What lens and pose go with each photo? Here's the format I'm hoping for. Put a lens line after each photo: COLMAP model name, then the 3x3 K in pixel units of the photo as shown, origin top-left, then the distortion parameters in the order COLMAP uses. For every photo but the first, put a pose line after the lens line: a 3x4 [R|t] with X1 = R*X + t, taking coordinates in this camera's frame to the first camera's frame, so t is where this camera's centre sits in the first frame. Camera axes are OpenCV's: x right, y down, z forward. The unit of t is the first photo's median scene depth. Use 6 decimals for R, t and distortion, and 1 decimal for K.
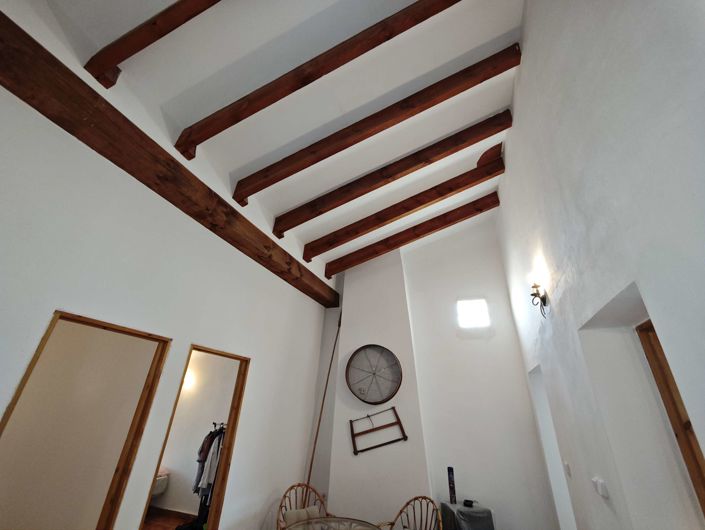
lens RADIAL K [[295.0, 0, 349.8], [0, 295.0, 262.3], [0, 0, 1]] dist [-0.005833, 0.001451]
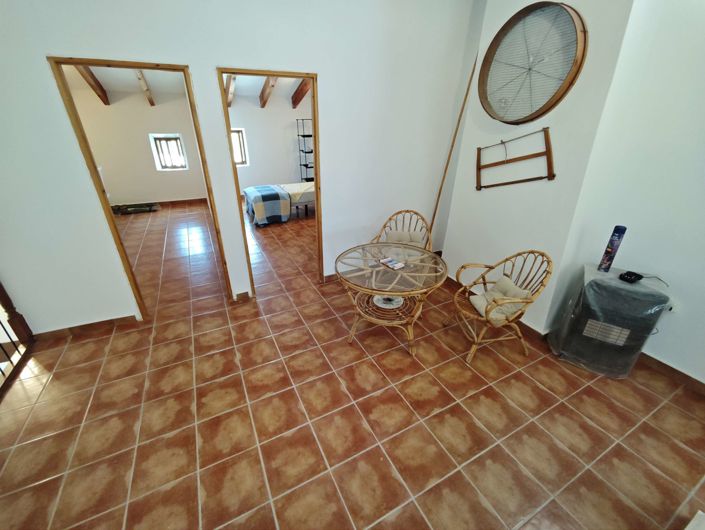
lens RADIAL K [[295.0, 0, 349.8], [0, 295.0, 262.3], [0, 0, 1]] dist [-0.005833, 0.001451]
pose [[0.726817, 0.261189, -0.635230, 0.318753], [0.332163, 0.675852, 0.657945, 0.166235], [0.601169, -0.689206, 0.404463, 0.362396]]
